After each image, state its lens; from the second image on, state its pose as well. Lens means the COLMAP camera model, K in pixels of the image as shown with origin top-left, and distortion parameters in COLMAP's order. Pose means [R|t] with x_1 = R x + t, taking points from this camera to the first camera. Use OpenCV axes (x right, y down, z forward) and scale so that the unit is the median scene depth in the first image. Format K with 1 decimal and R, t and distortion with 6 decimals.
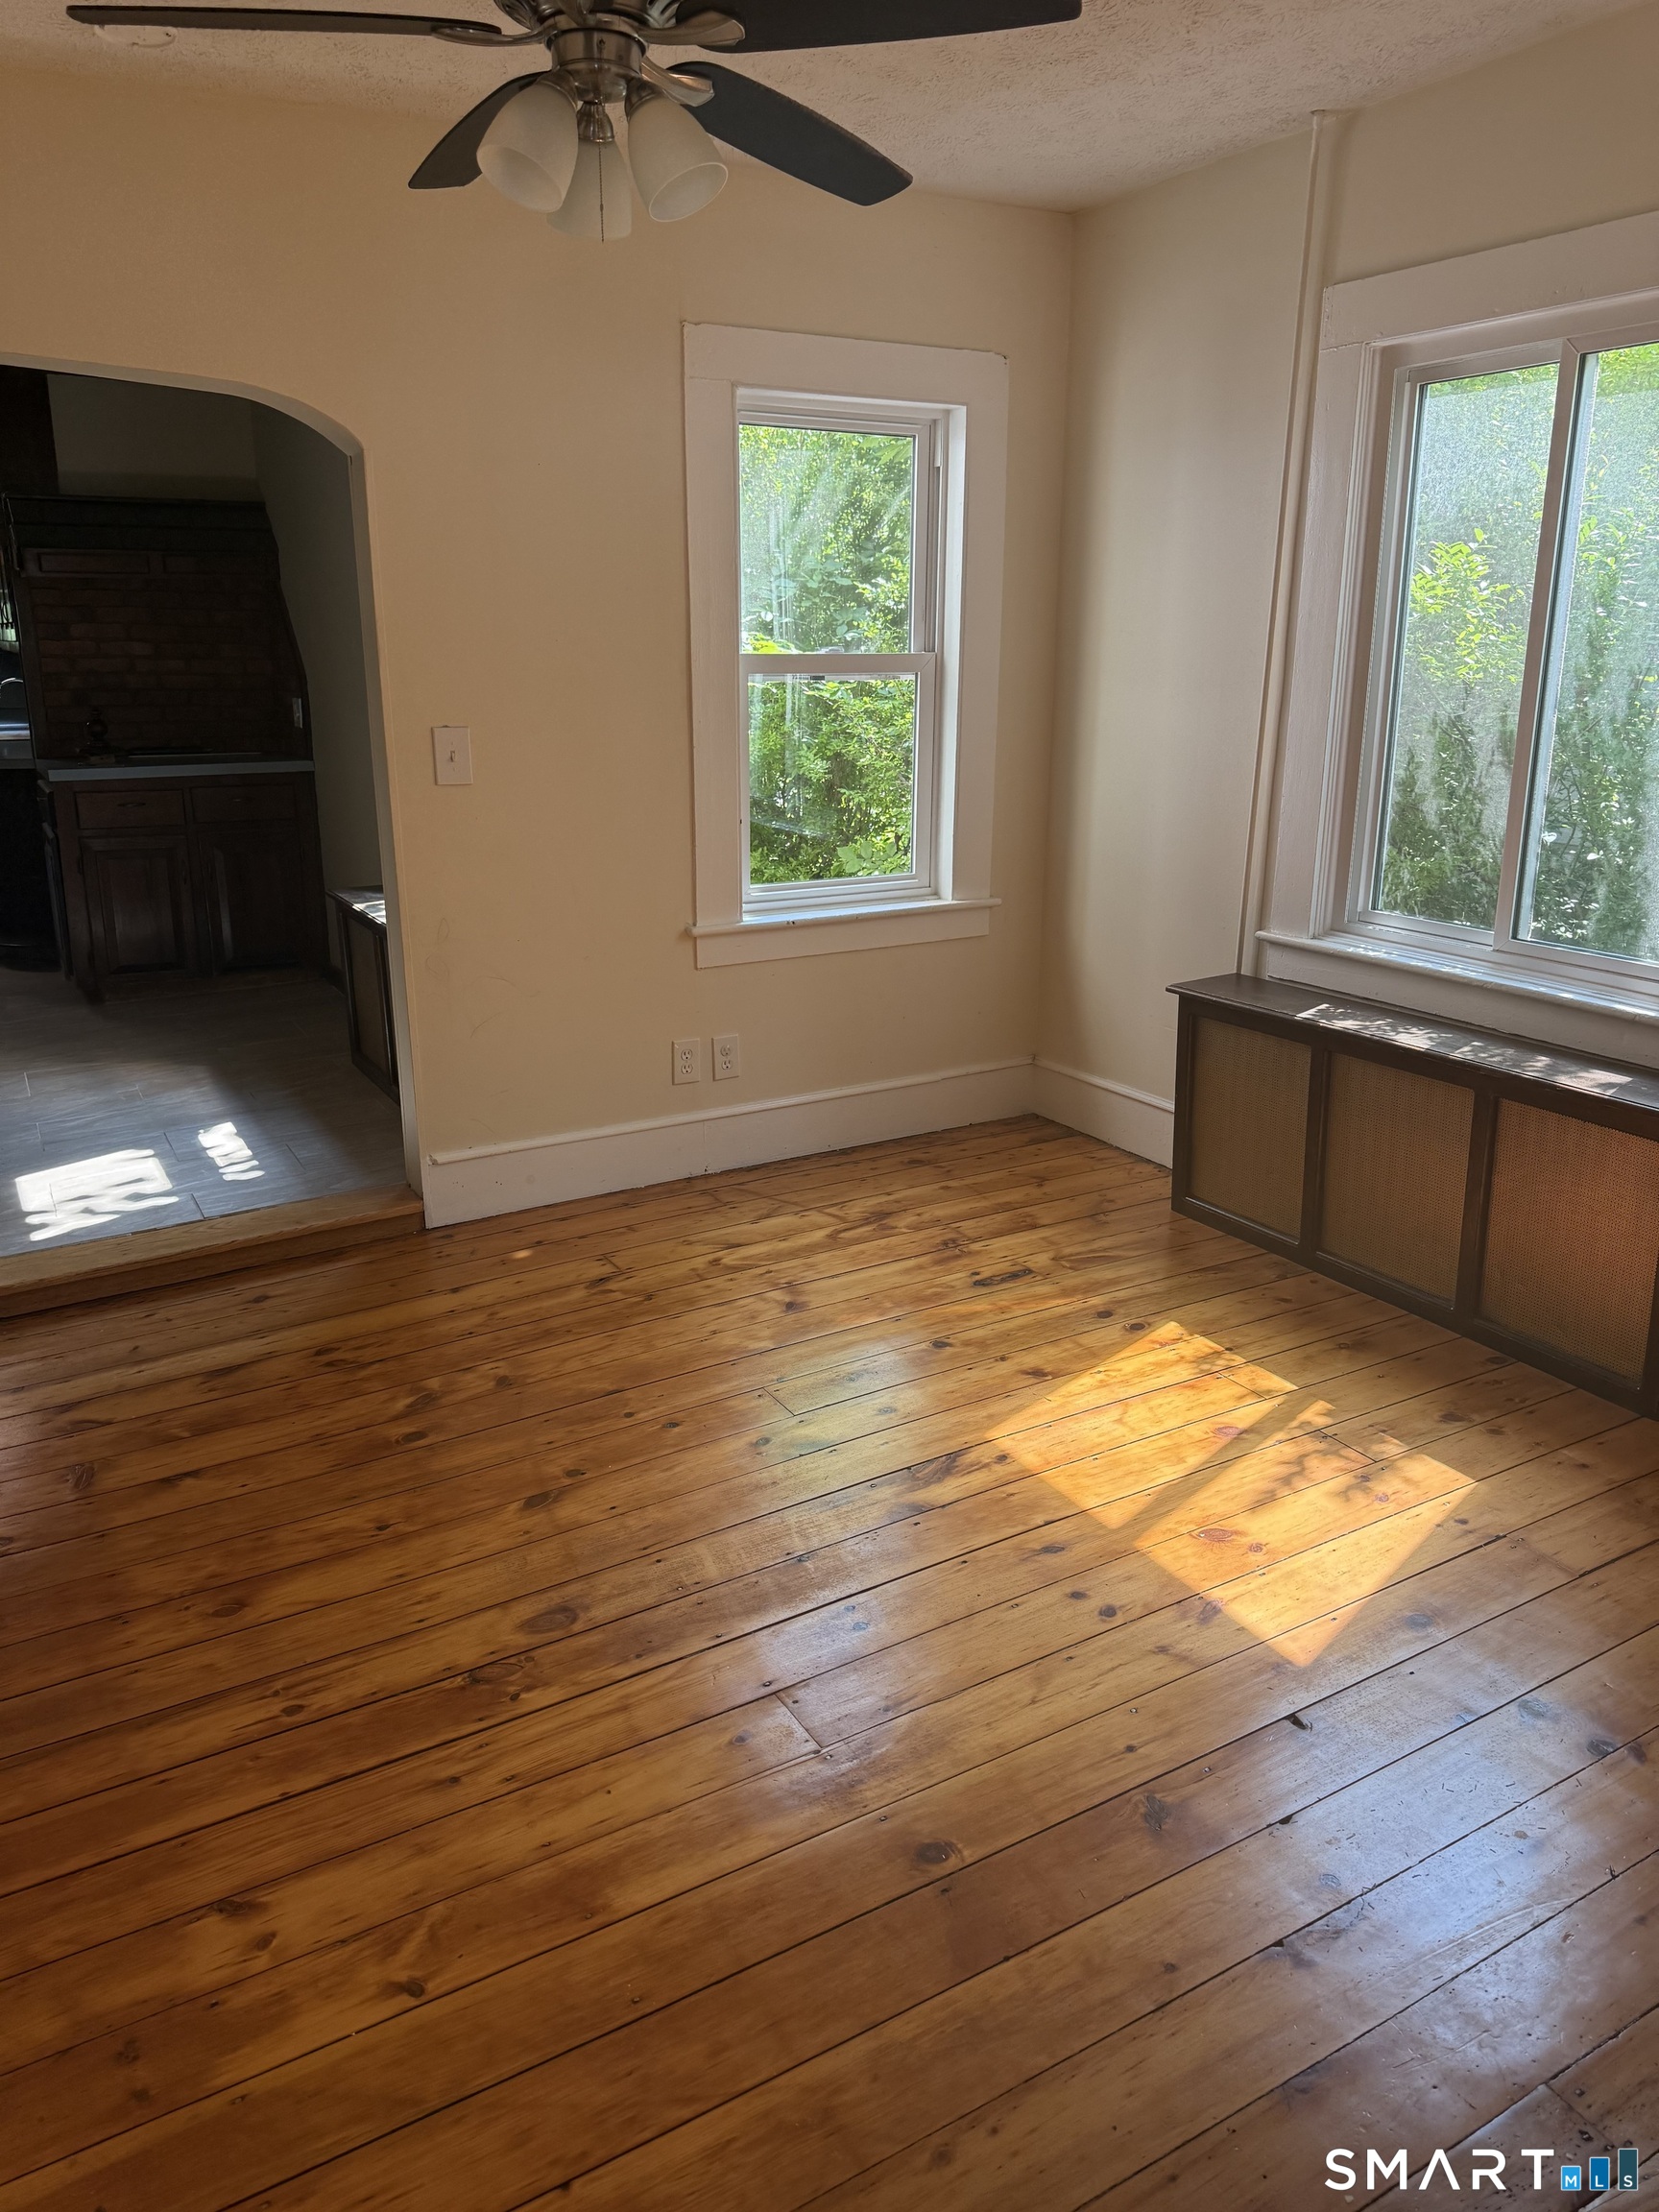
lens RADIAL K [[1572.7, 0, 819.5], [0, 1572.7, 1096.5], [0, 0, 1]] dist [0.064223, -0.040439]
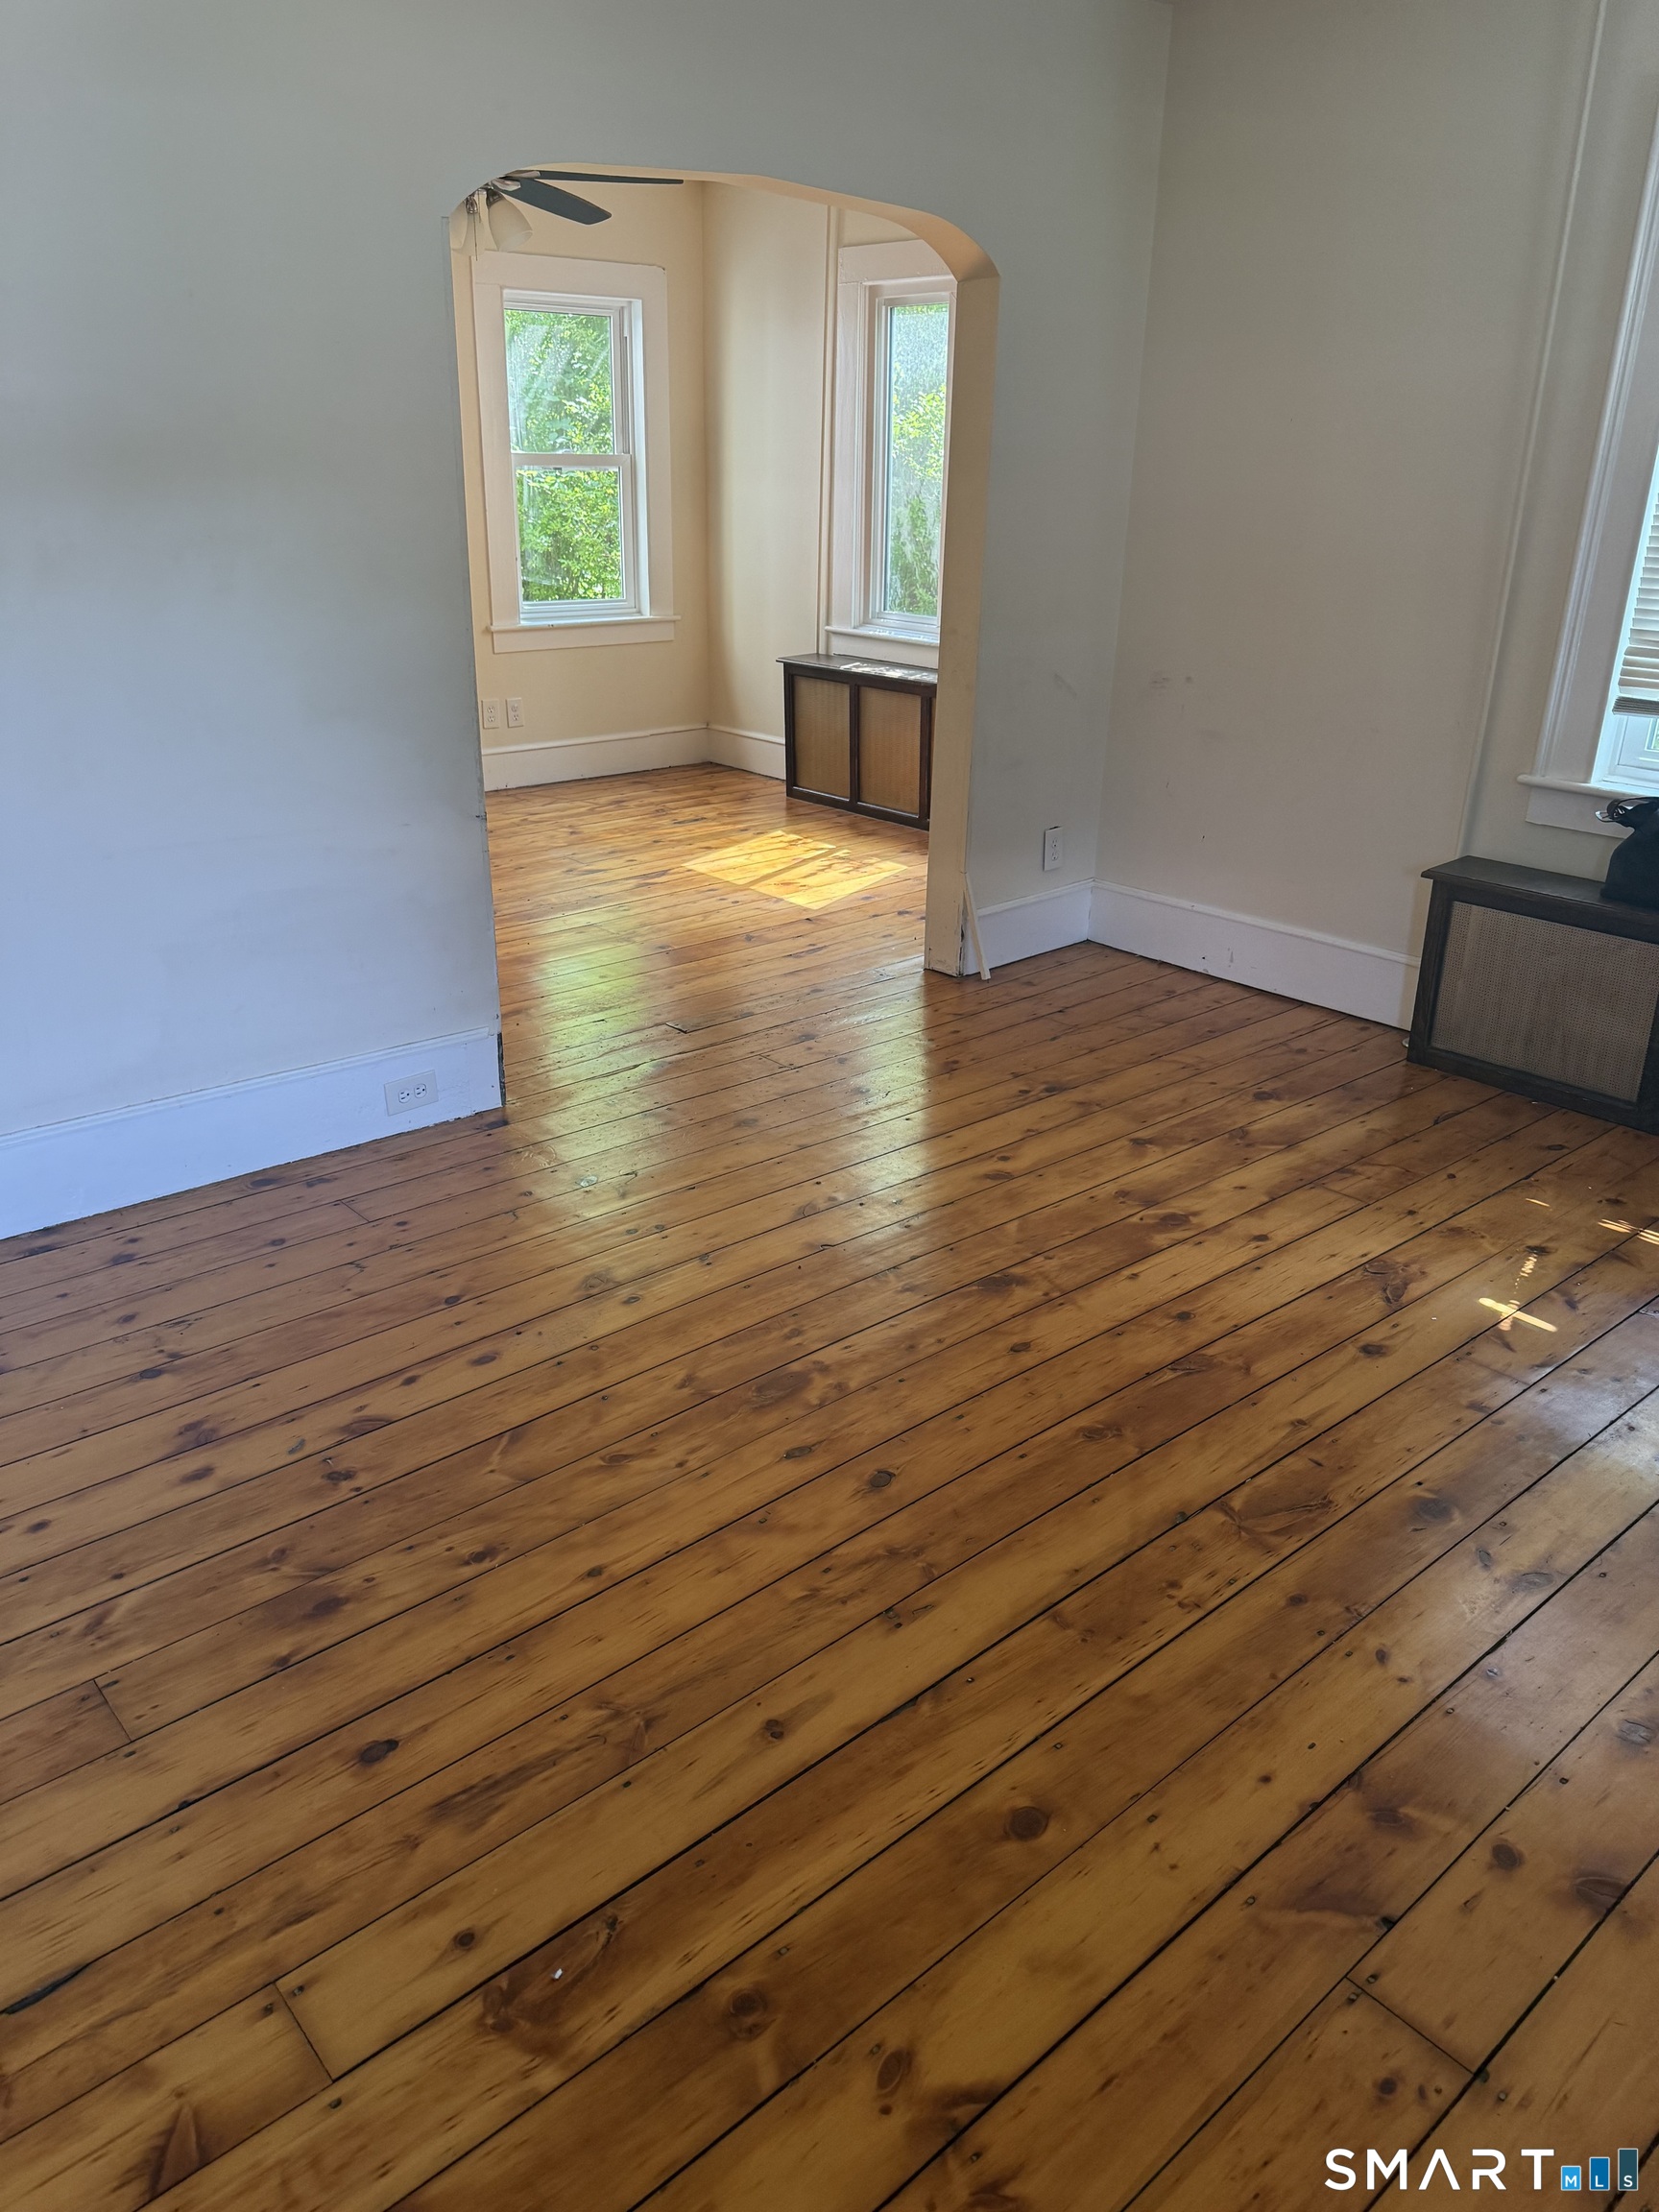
lens RADIAL K [[1572.7, 0, 834.9], [0, 1572.7, 1103.5], [0, 0, 1]] dist [0.064223, -0.040439]
pose [[0.980345, -0.058203, 0.188510, -0.073481], [0.036736, 0.992636, 0.115434, 0.218151], [-0.193841, -0.106240, 0.975263, -0.765357]]
